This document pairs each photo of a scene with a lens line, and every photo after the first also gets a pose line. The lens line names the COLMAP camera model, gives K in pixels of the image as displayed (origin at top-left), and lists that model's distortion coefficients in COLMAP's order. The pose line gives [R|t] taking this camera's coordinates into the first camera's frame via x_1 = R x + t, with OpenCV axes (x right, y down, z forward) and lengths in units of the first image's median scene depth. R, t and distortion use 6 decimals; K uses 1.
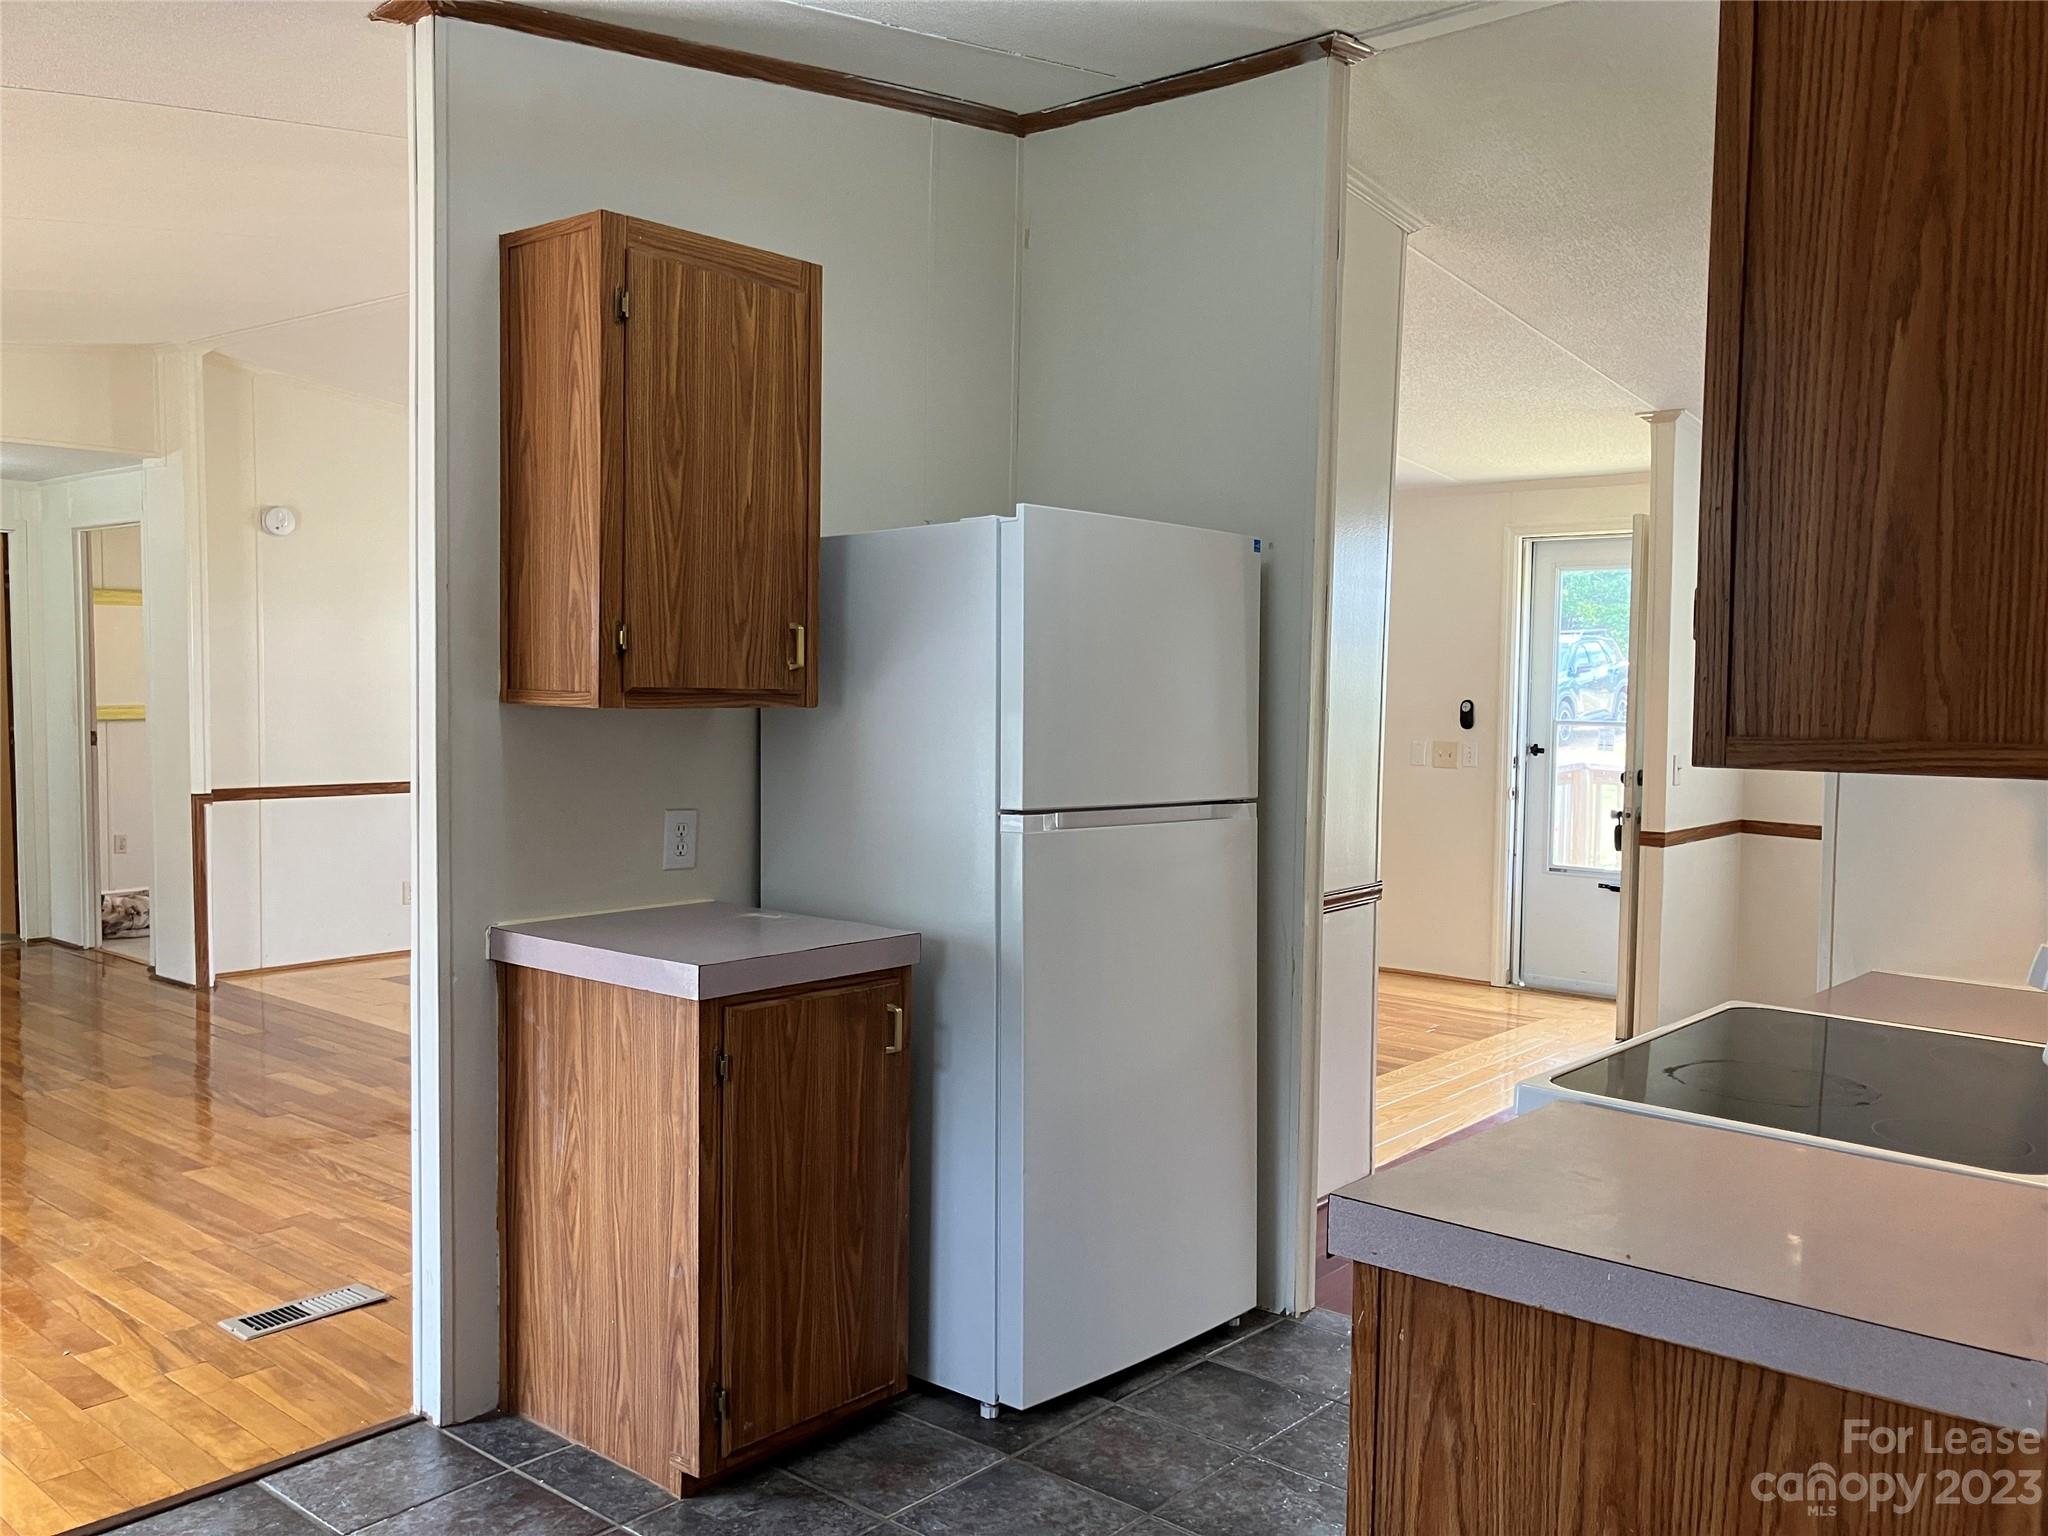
lens RADIAL K [[1695.9, 0, 1036.9], [0, 1695.9, 768.6], [0, 0, 1]] dist [0.021080, -0.022511]
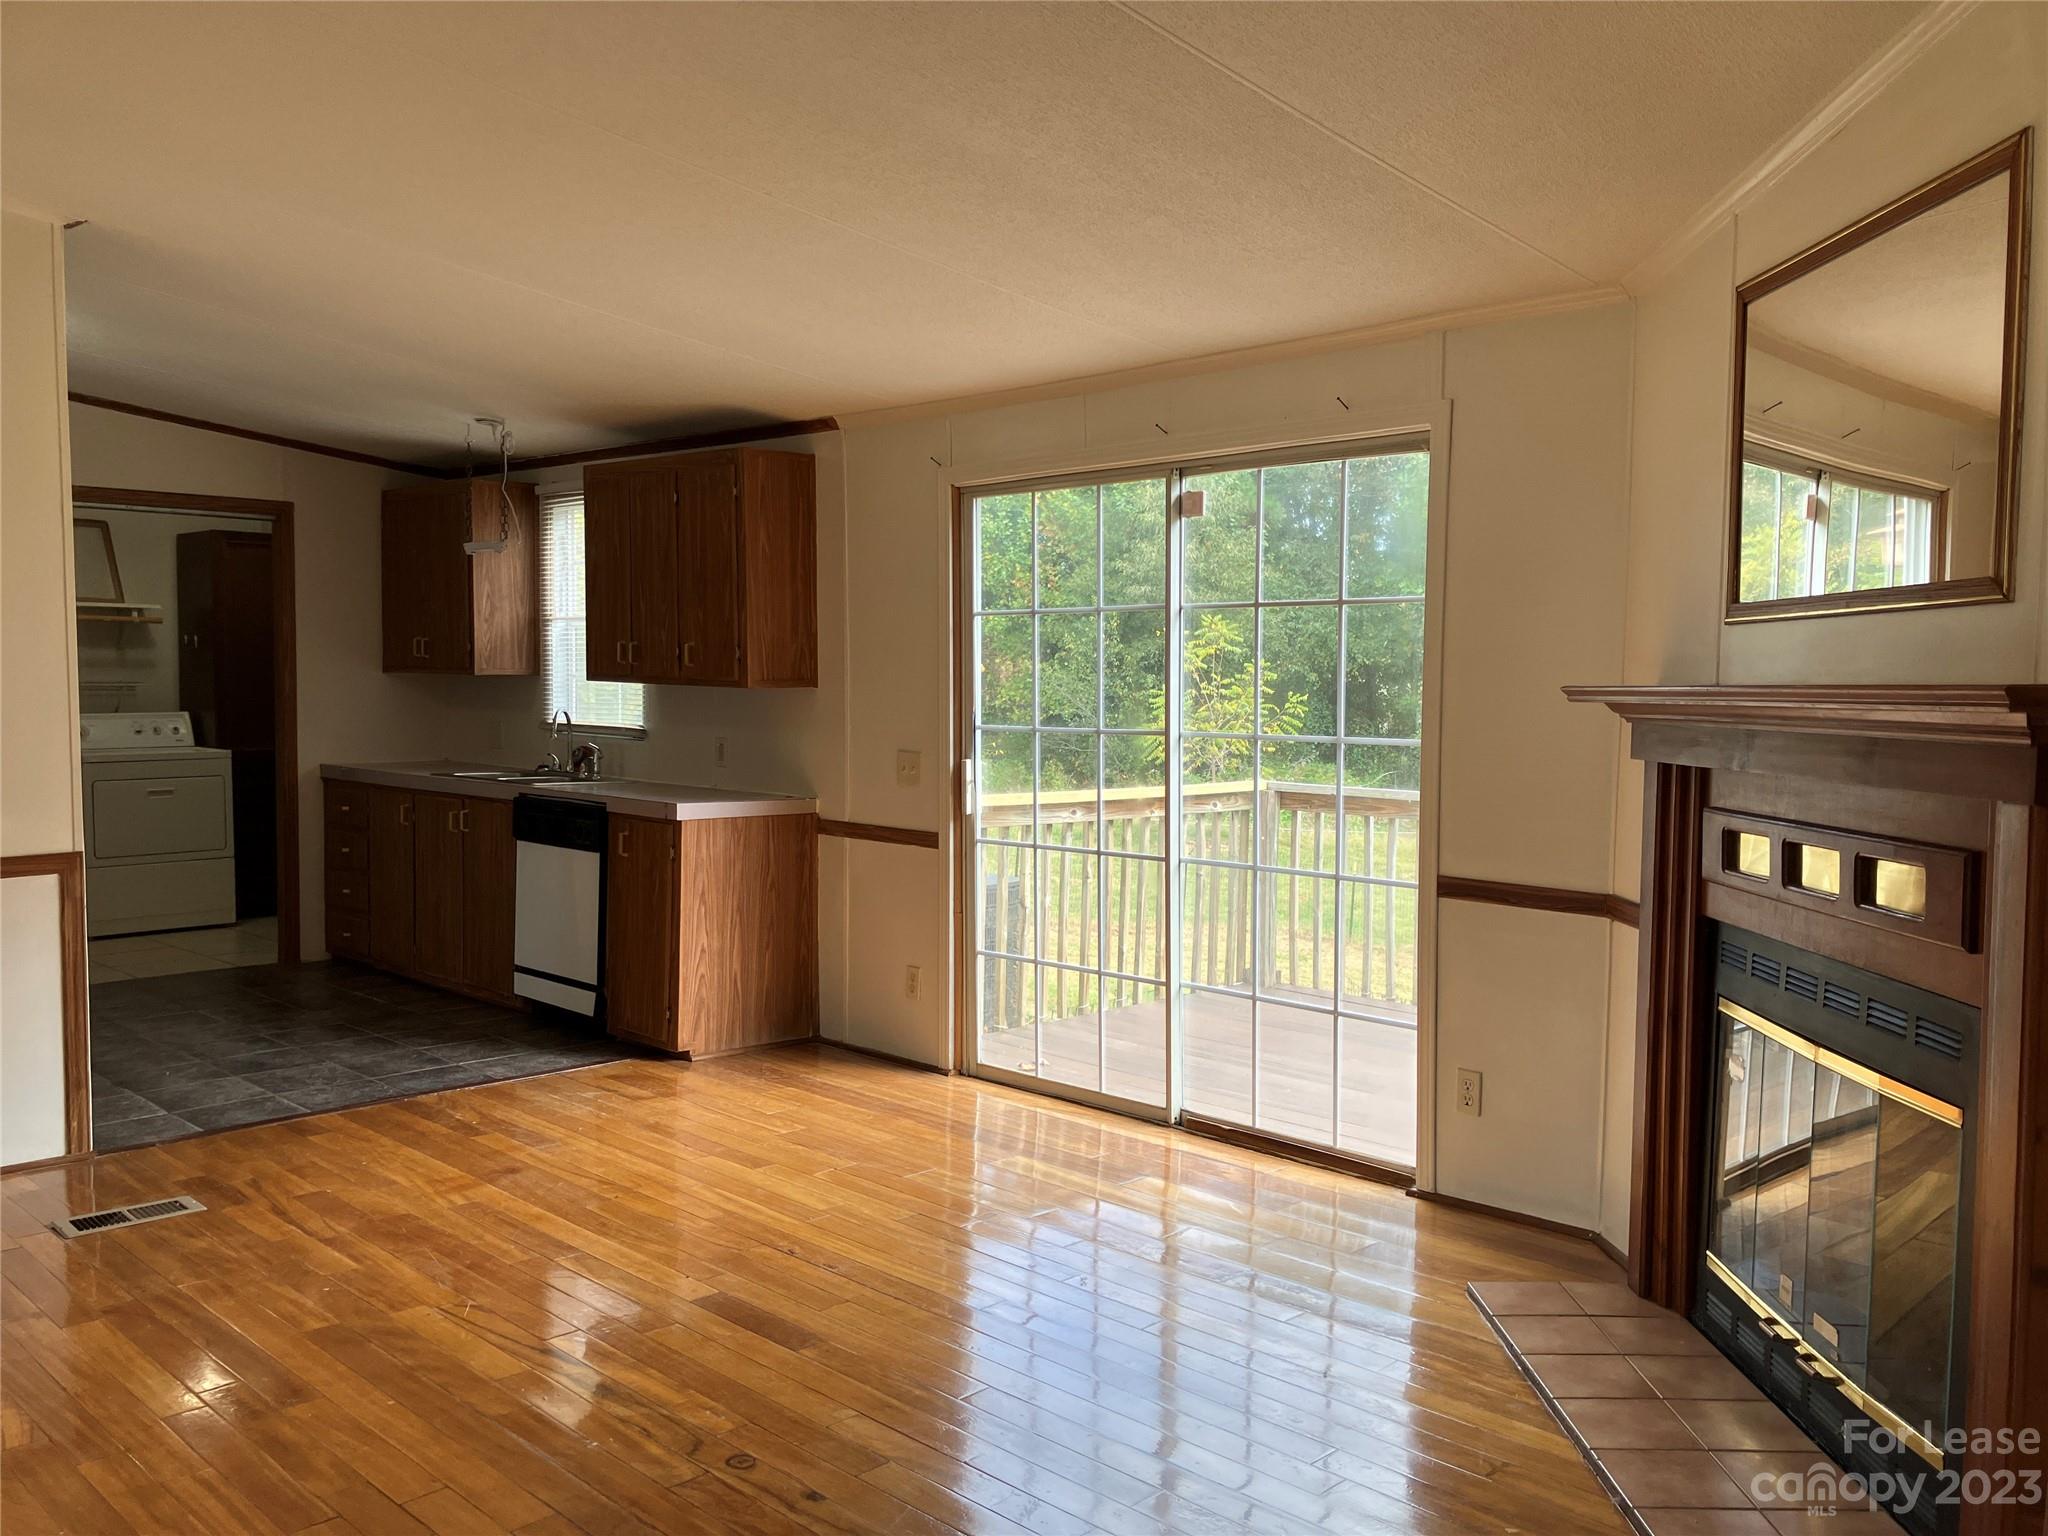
lens RADIAL K [[1695.9, 0, 1036.9], [0, 1695.9, 768.6], [0, 0, 1]] dist [0.021080, -0.022511]
pose [[-0.997387, -0.023562, 0.068298, -0.530239], [-0.015471, 0.993052, 0.116657, -0.058705], [-0.070572, 0.115296, -0.990821, 0.984462]]
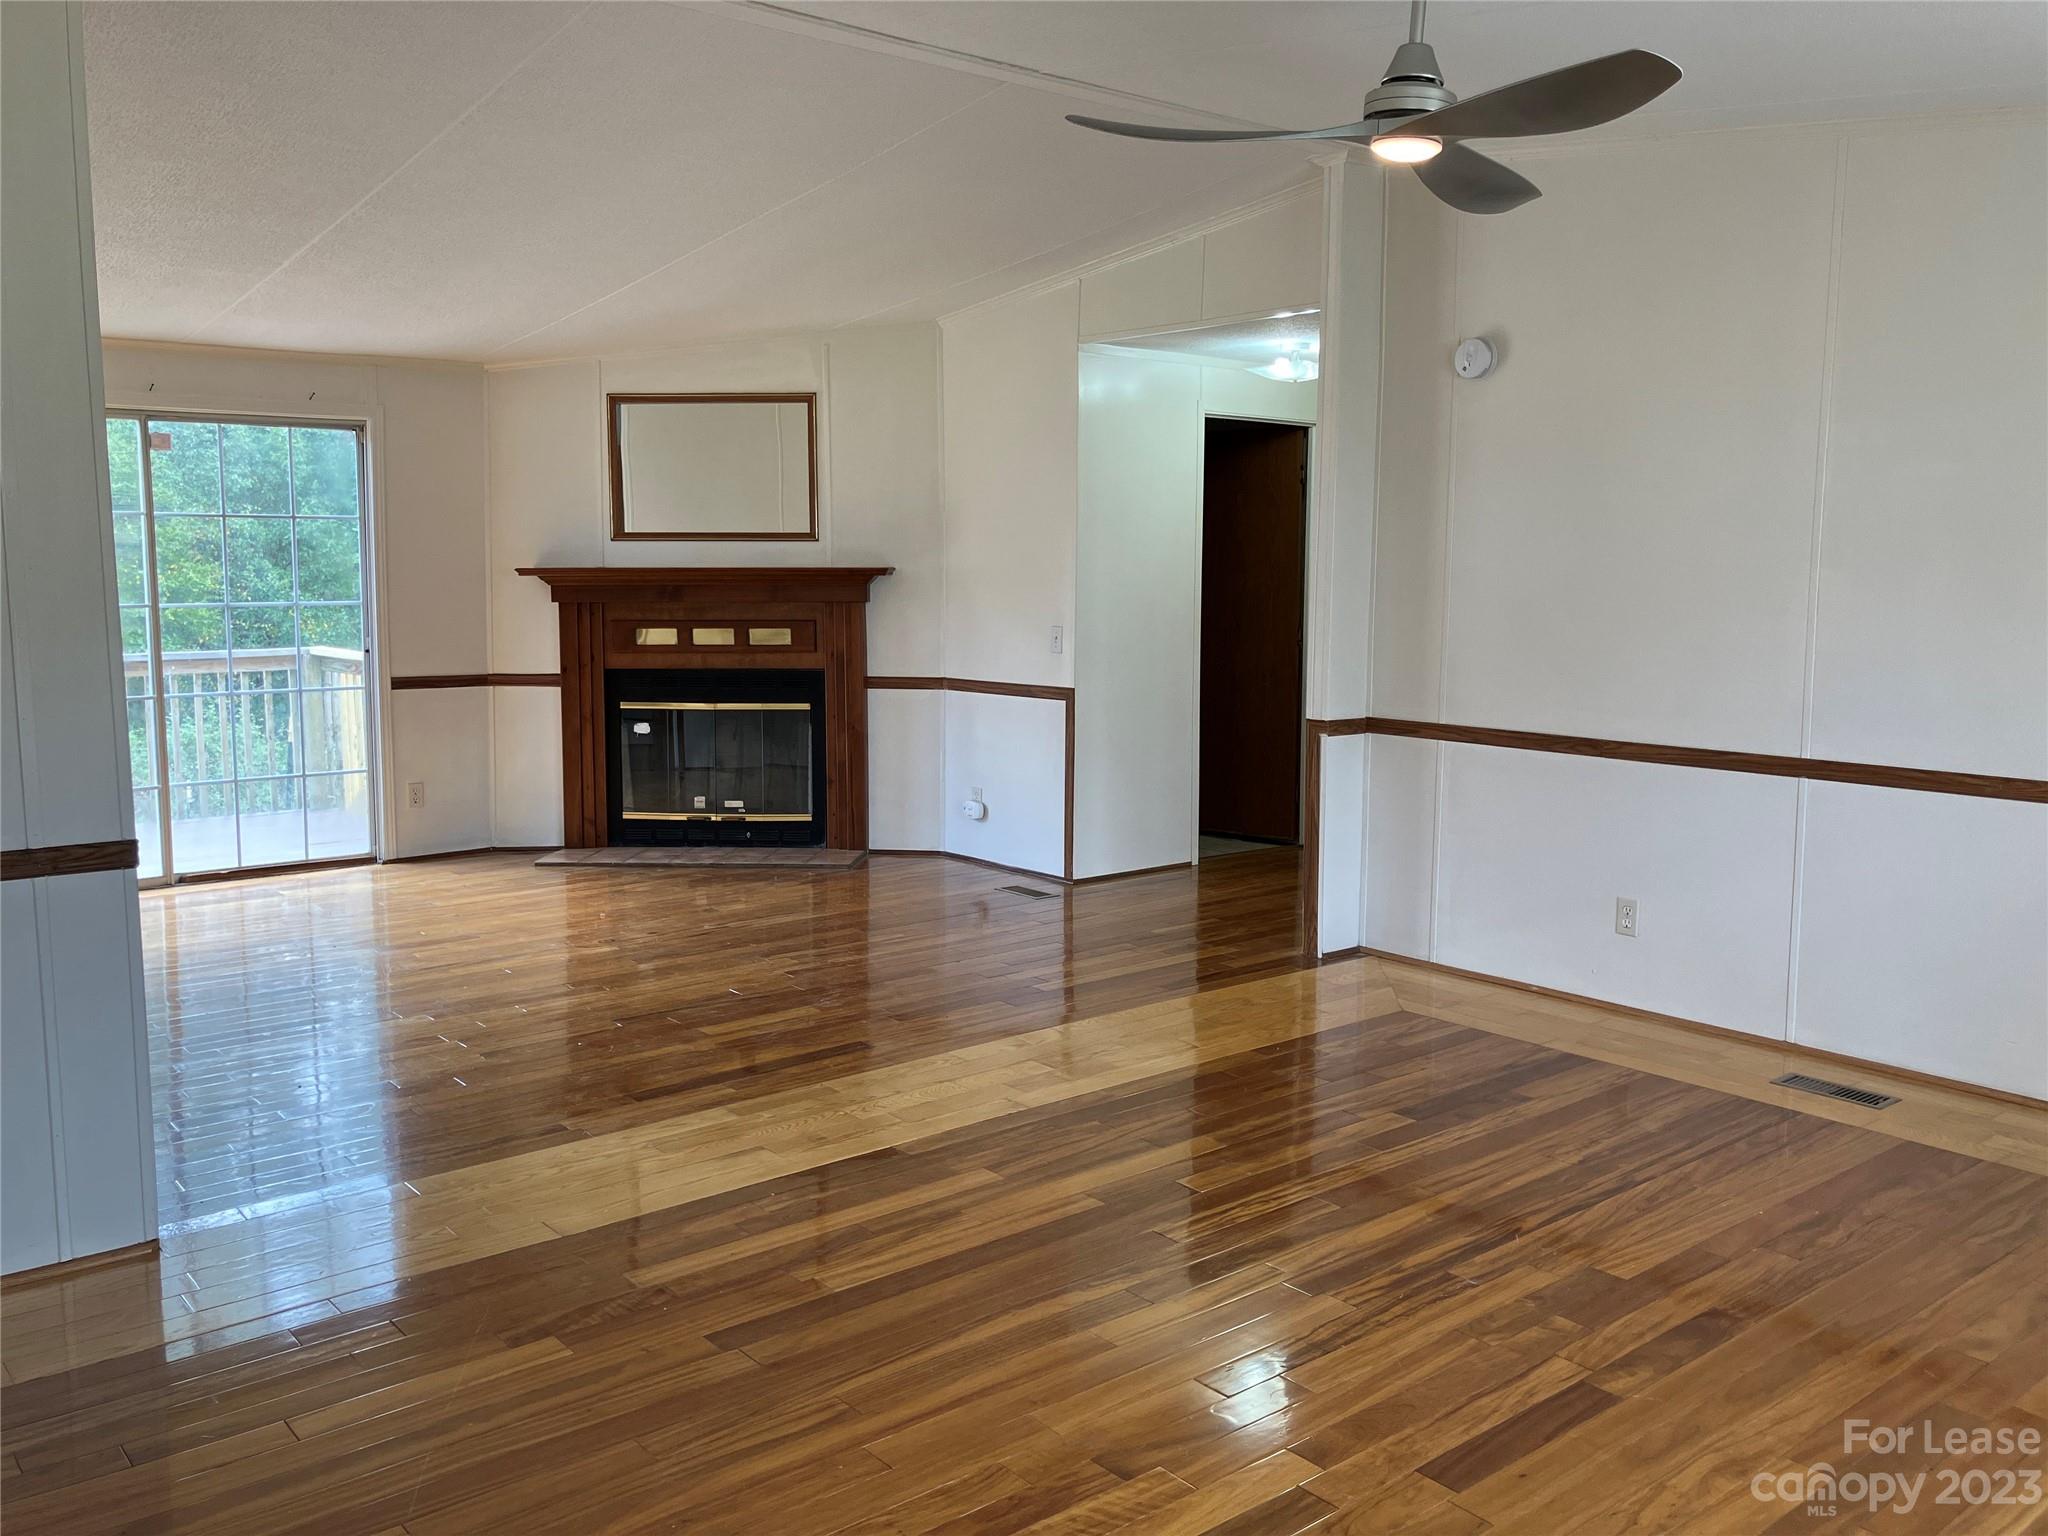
lens RADIAL K [[1695.9, 0, 1036.9], [0, 1695.9, 768.6], [0, 0, 1]] dist [0.021080, -0.022511]
pose [[-0.169057, 0.105615, -0.979931, 0.309397], [-0.061053, 0.991211, 0.117364, -0.047040], [0.983713, 0.079669, -0.161123, 0.954768]]
